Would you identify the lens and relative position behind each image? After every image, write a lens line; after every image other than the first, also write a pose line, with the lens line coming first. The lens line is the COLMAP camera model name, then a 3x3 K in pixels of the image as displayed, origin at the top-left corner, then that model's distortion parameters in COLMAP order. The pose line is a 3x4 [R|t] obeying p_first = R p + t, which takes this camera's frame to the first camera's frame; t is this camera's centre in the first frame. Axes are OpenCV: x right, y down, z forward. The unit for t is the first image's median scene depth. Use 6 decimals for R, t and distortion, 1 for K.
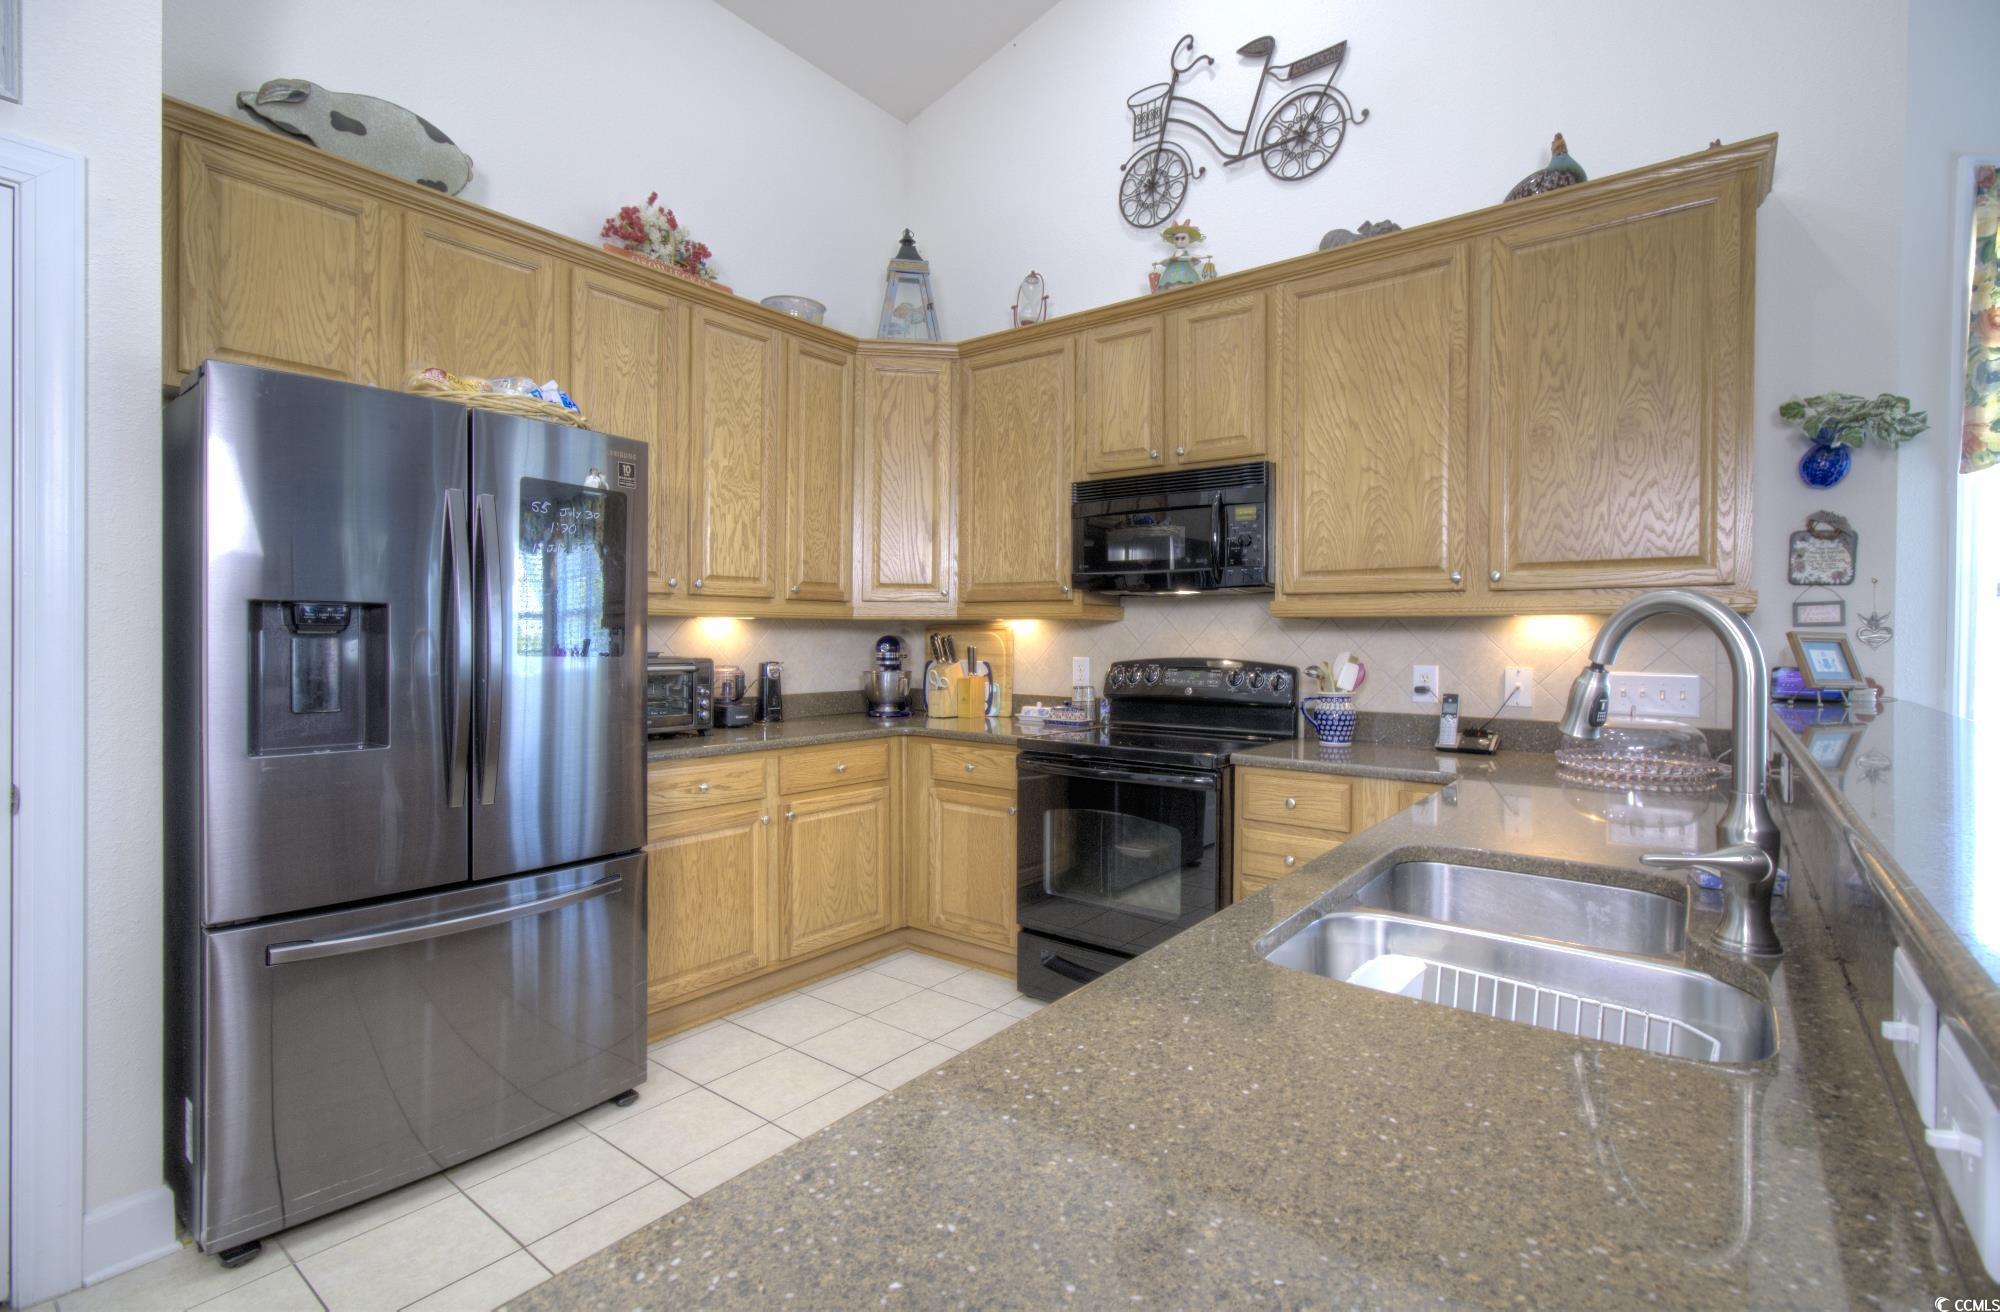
lens RADIAL K [[921.1, 0, 1012.9], [0, 921.1, 641.2], [0, 0, 1]] dist [-0.010209, 0.010799]
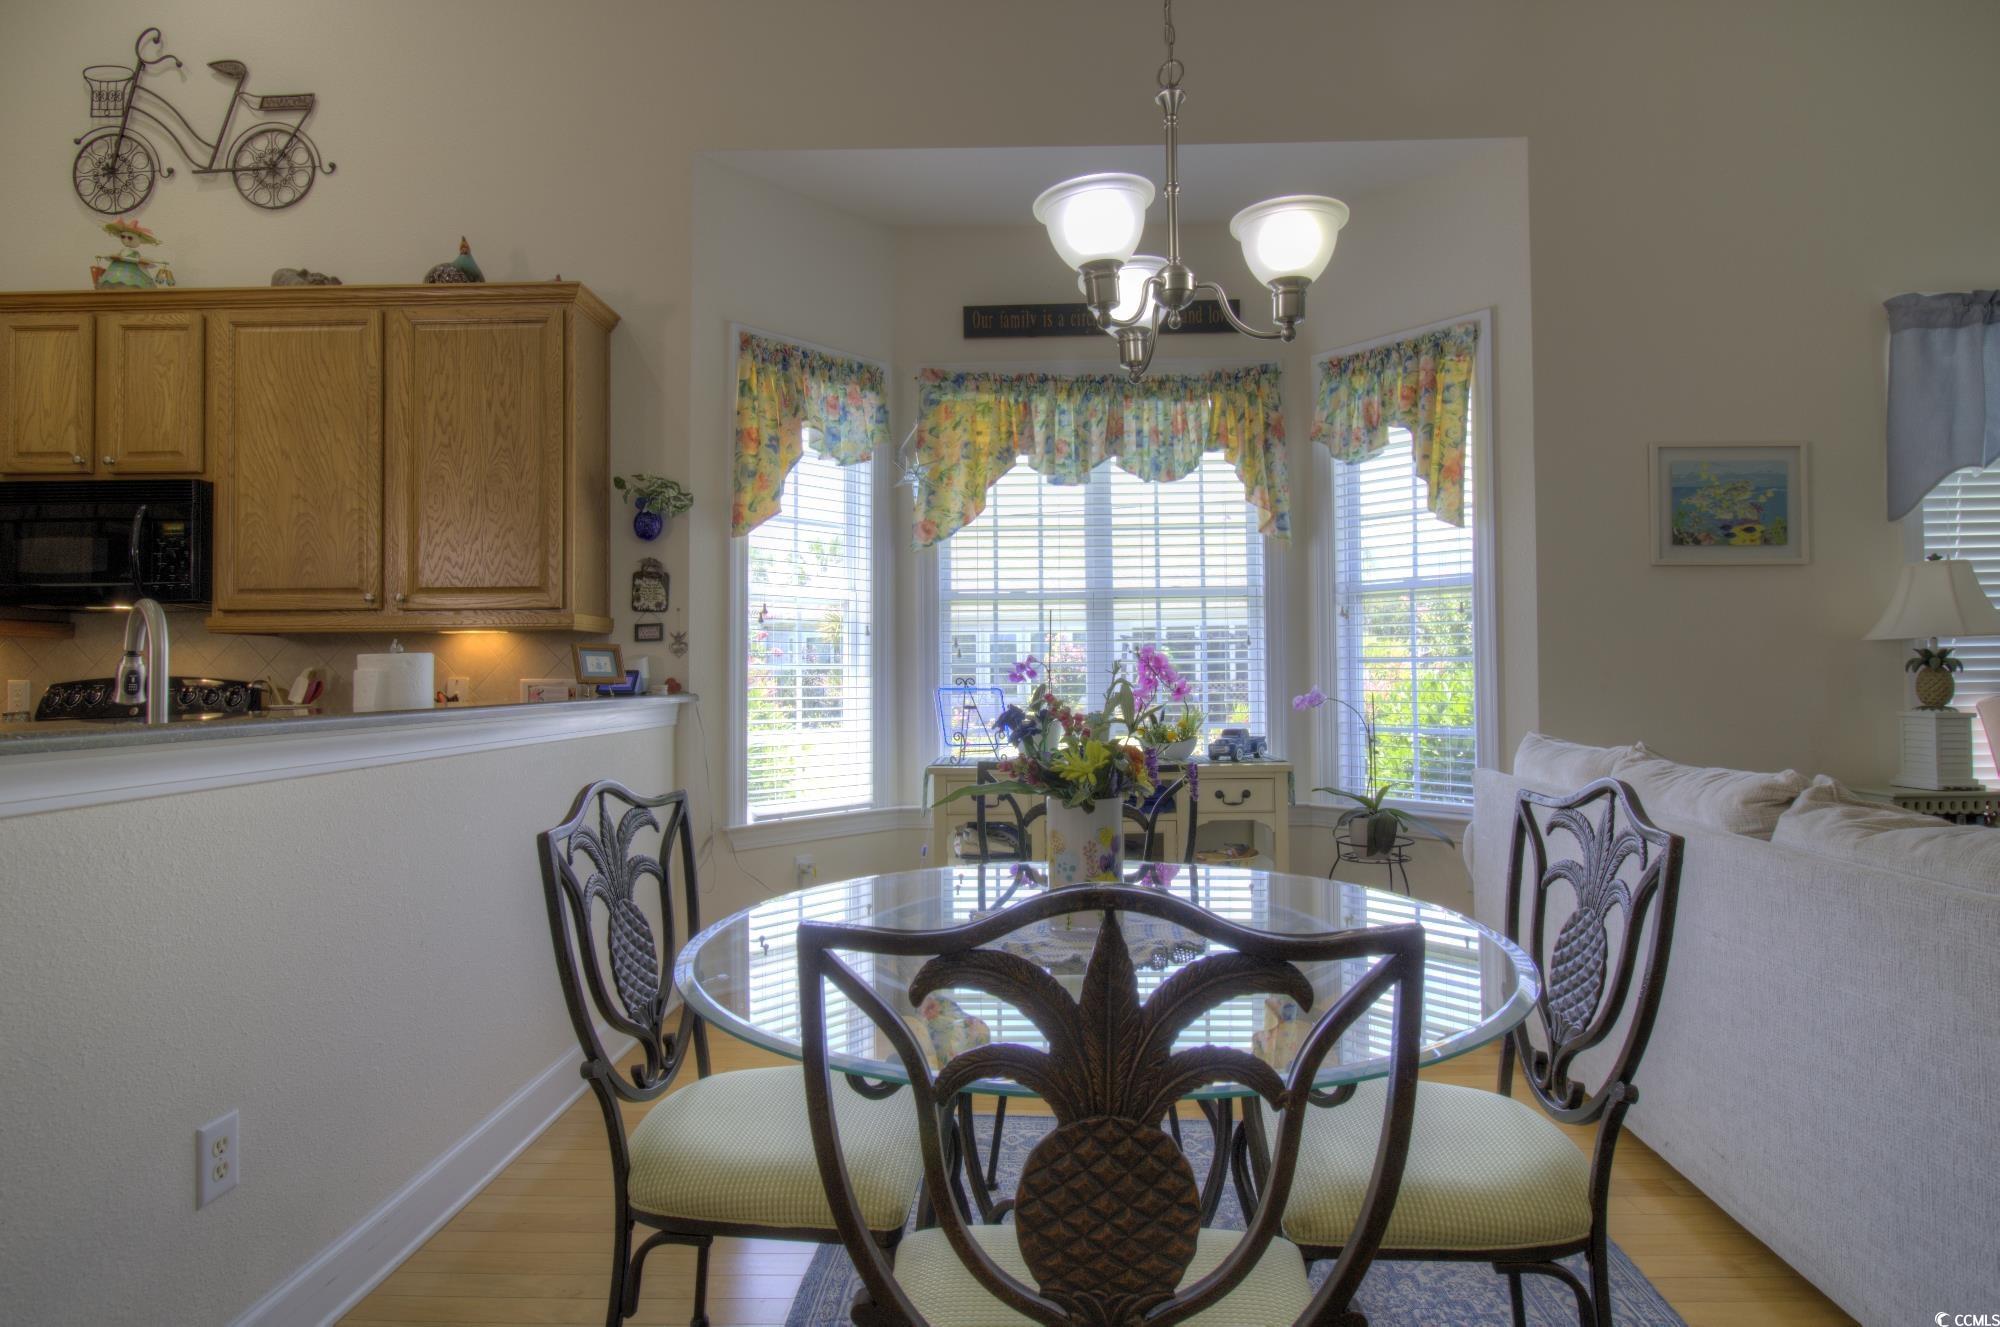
lens RADIAL K [[1037.6, 0, 1017.7], [0, 1037.6, 652.9], [0, 0, 1]] dist [-0.005163, -0.000219]
pose [[0.802397, 0.000811, 0.596791, 0.292170], [0.013174, 0.999731, -0.019072, 0.027241], [-0.596646, 0.023166, 0.802170, -0.415331]]
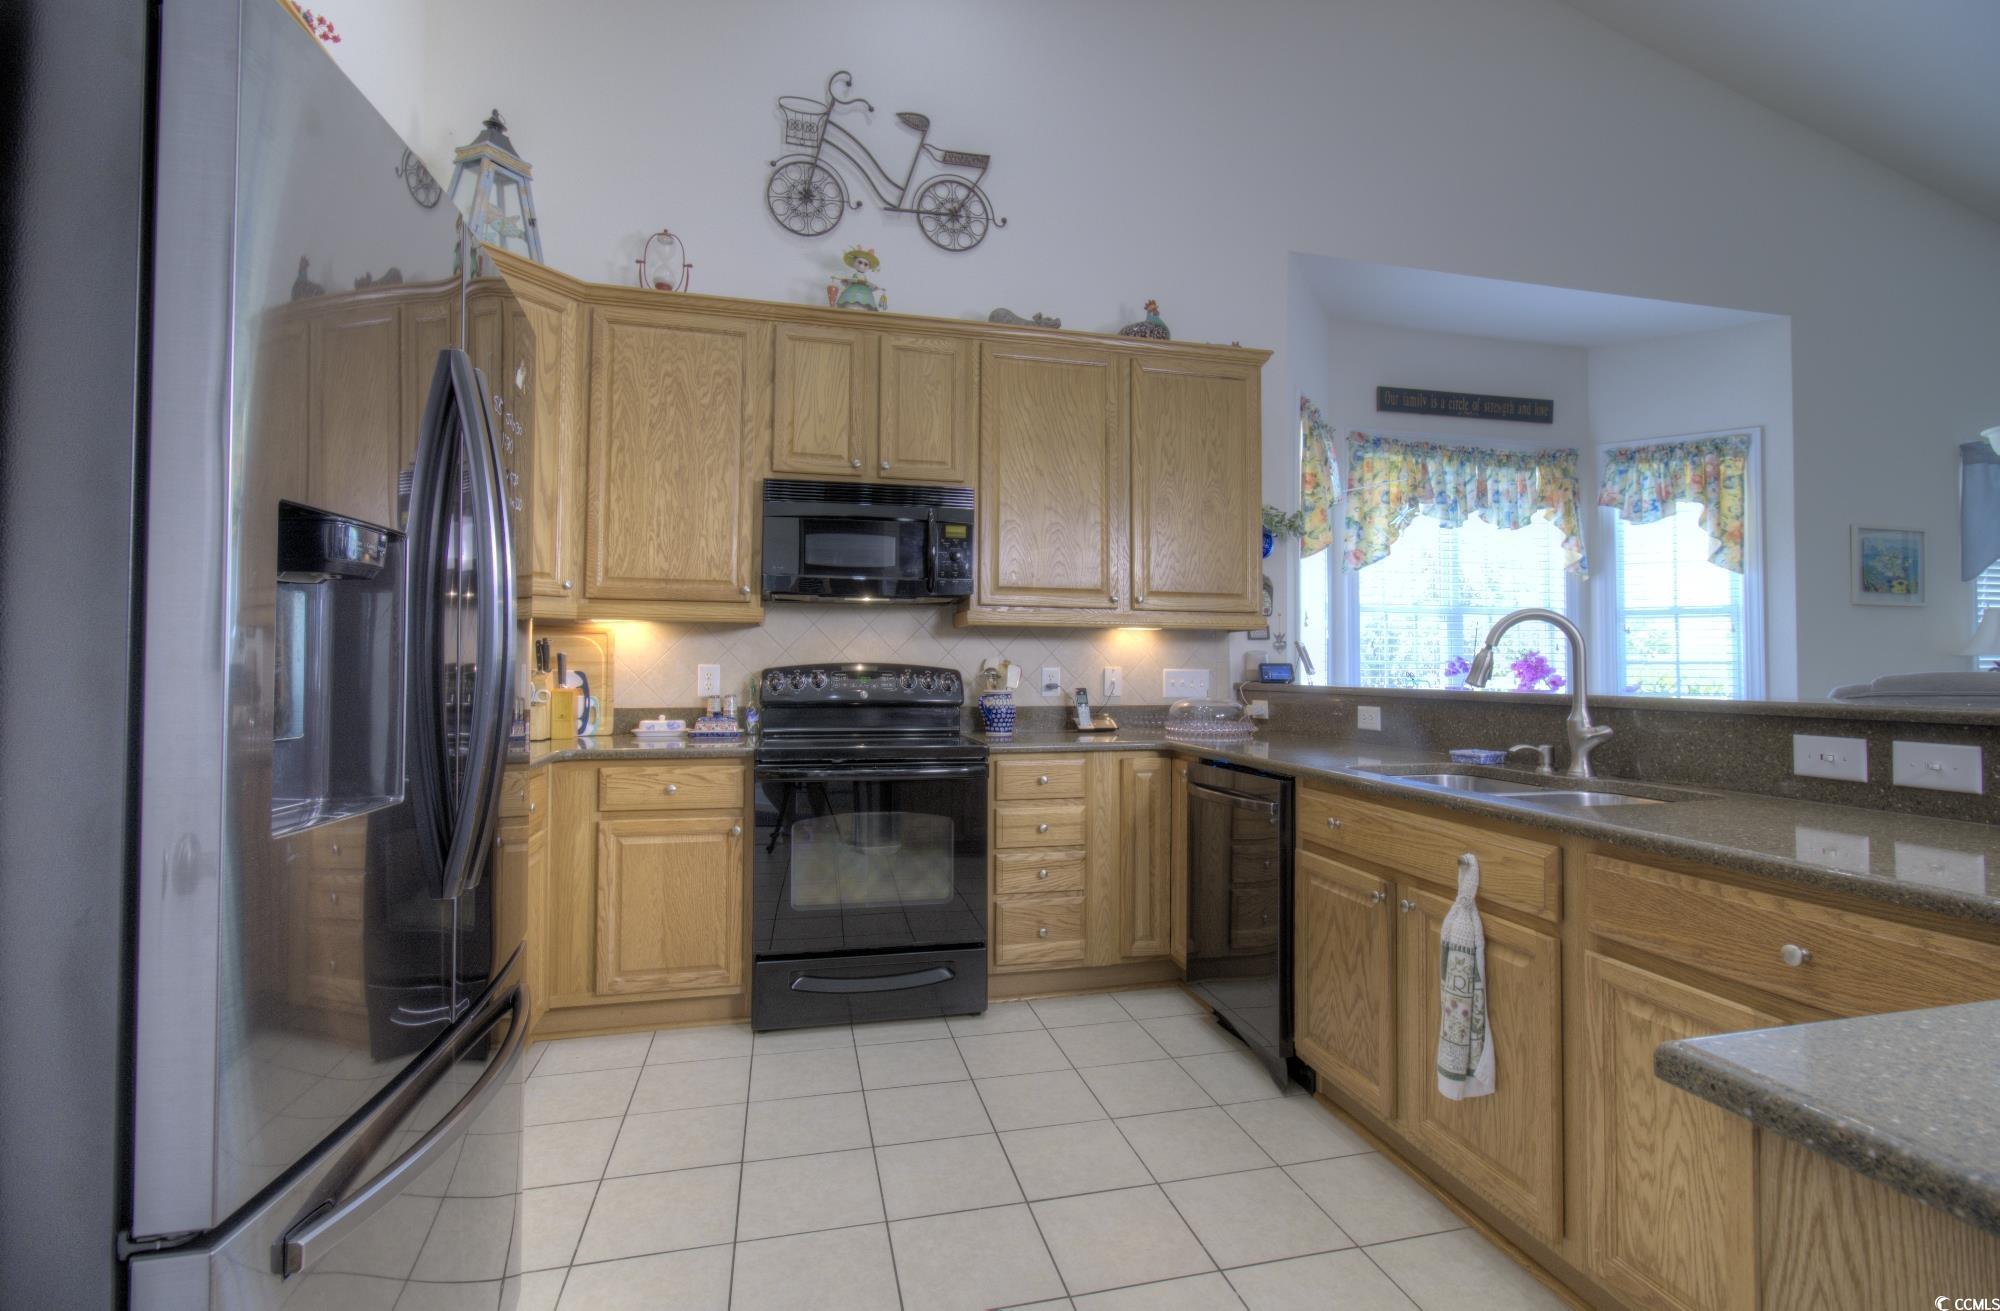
lens RADIAL K [[909.2, 0, 1009.6], [0, 909.2, 641.3], [0, 0, 1]] dist [-0.000586, 0.000154]
pose [[0.620490, 0.020341, 0.783950, -0.532846], [-0.000263, 0.999669, -0.025730, 0.020682], [-0.784214, 0.015760, 0.620290, 0.235738]]
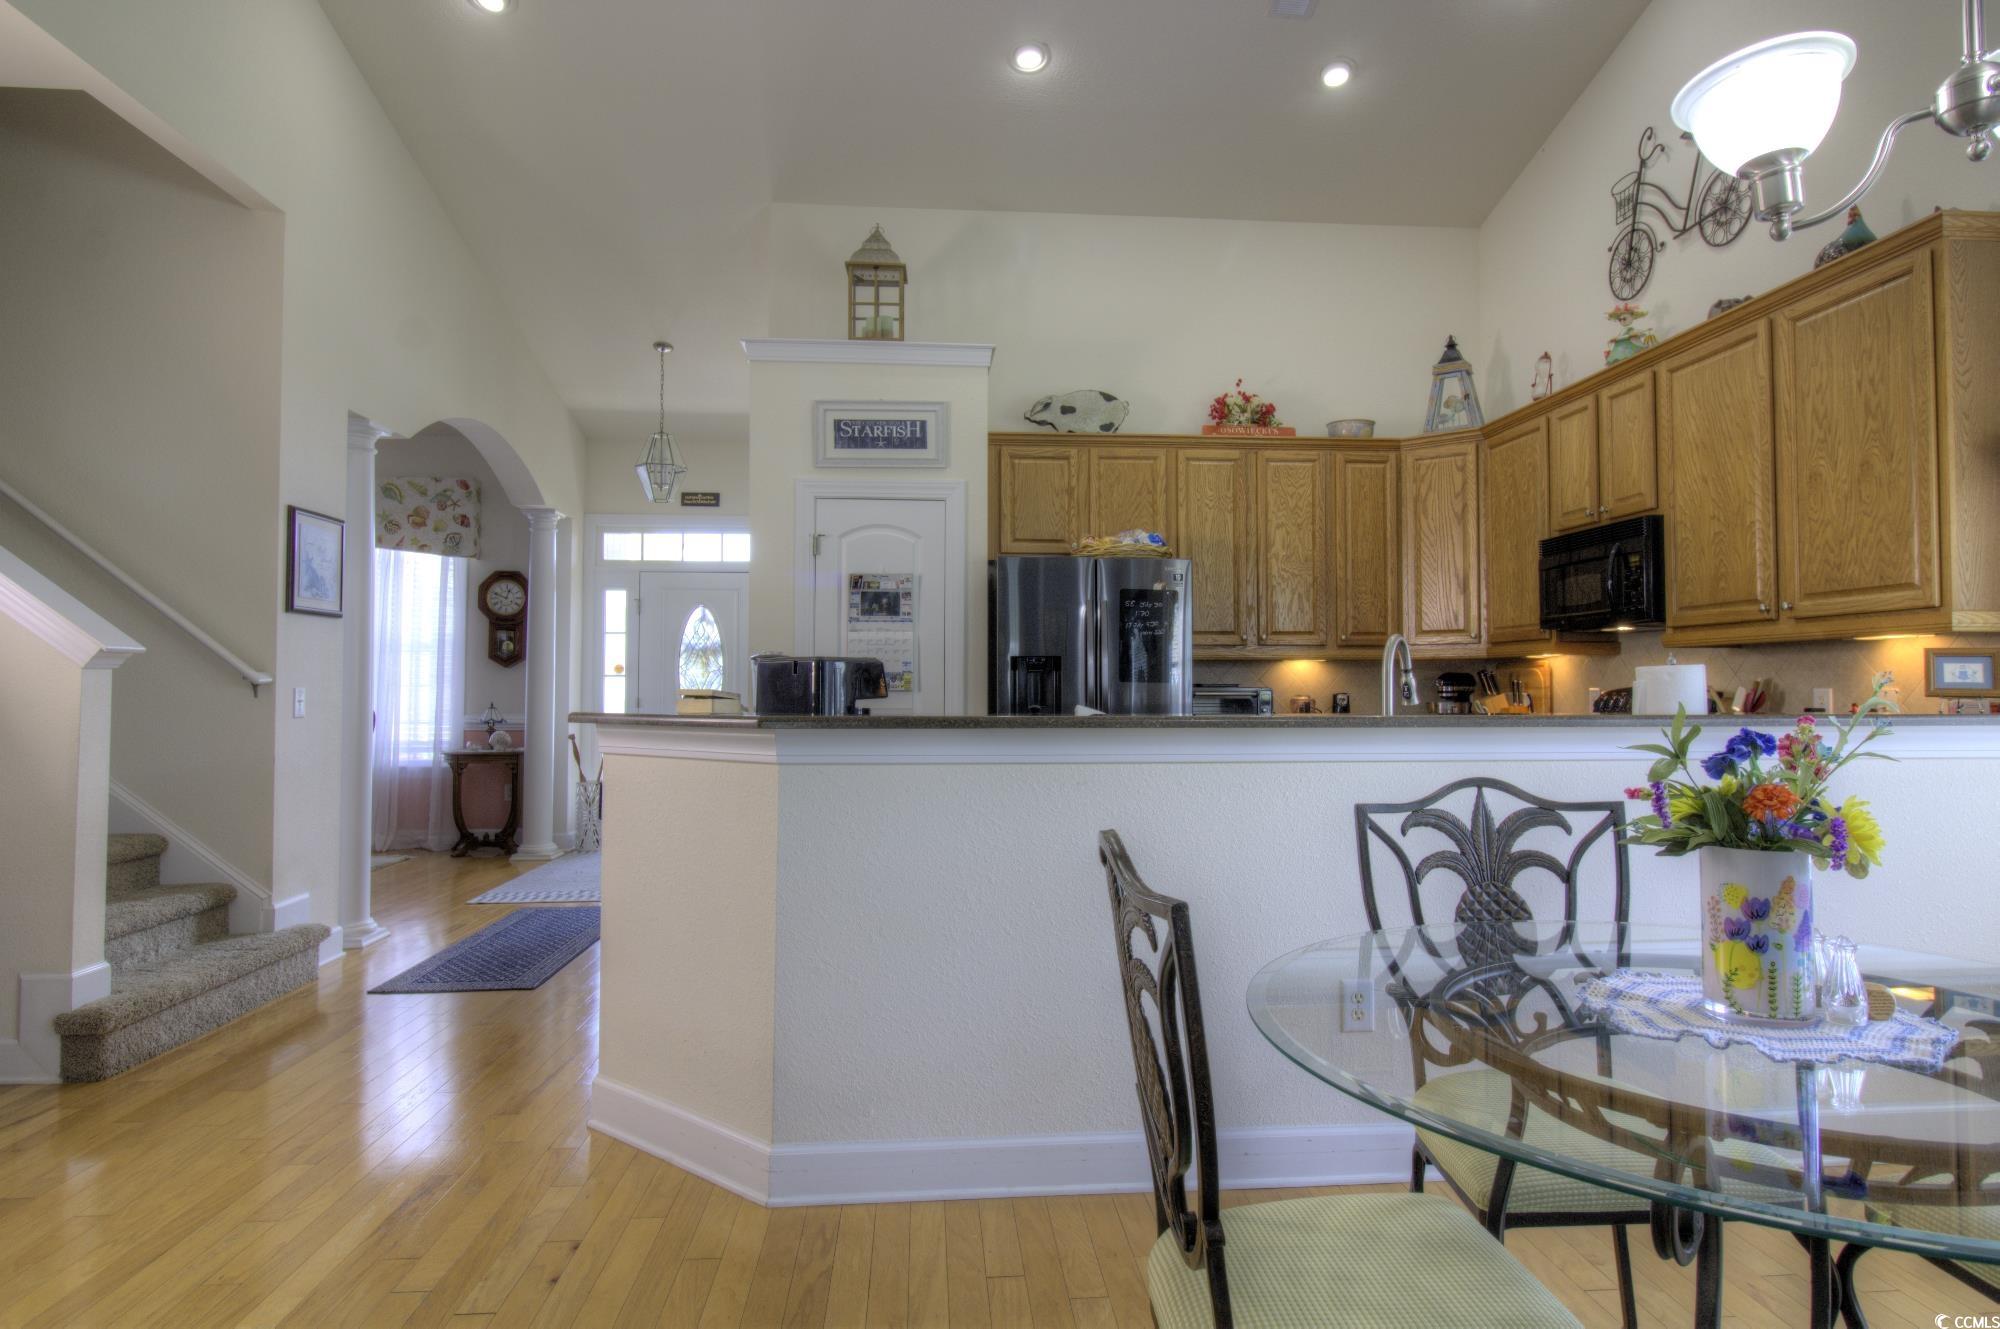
lens RADIAL K [[1155.1, 0, 1015.6], [0, 1155.1, 652.1], [0, 0, 1]] dist [0.002055, 0.001618]
pose [[0.675437, -0.029988, -0.736808, 0.738468], [0.002764, 0.999269, -0.038136, 0.029866], [0.737412, 0.023722, 0.675026, -0.534189]]
